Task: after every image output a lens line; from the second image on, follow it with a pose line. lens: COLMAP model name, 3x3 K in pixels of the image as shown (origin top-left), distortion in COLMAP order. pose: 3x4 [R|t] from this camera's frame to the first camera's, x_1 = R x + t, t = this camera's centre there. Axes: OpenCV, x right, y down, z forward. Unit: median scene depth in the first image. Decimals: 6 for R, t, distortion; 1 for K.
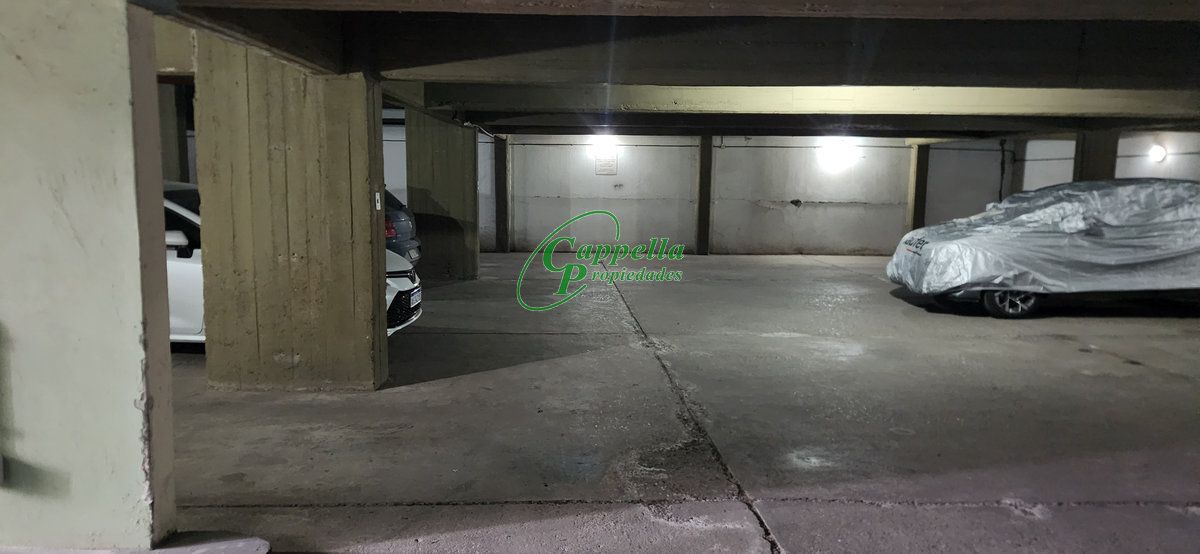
lens RADIAL K [[802.9, 0, 600.0], [0, 802.9, 277.0], [0, 0, 1]] dist [-0.000315, -0.000138]
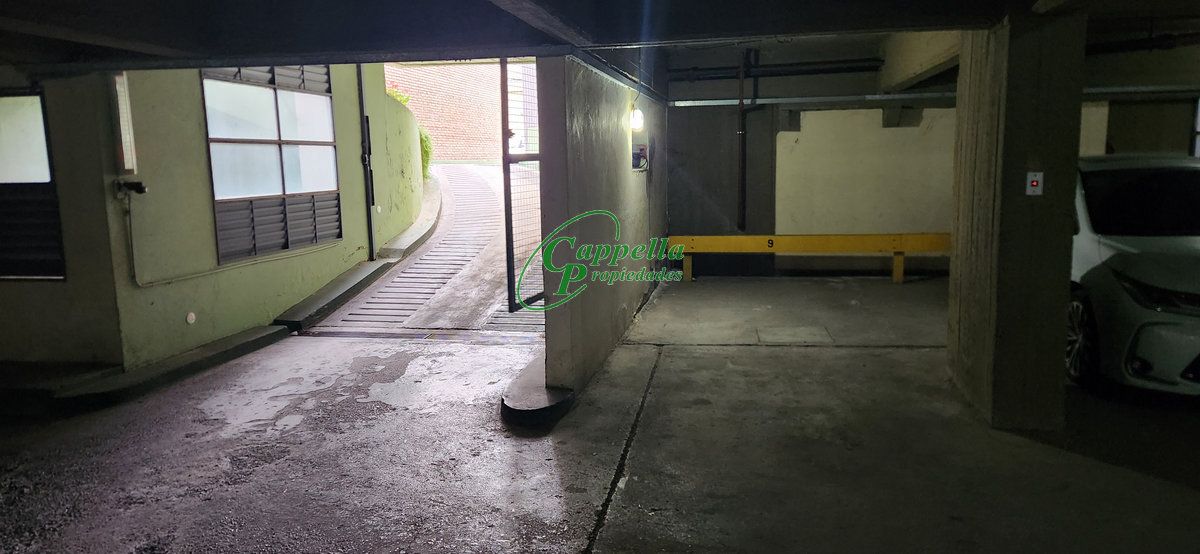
lens RADIAL K [[802.9, 0, 600.0], [0, 802.9, 277.0], [0, 0, 1]] dist [-0.000315, -0.000138]
pose [[-0.211804, 0.144155, -0.966622, 0.796662], [-0.094715, 0.981378, 0.167110, -0.147364], [0.972712, 0.126948, -0.194206, 1.081212]]
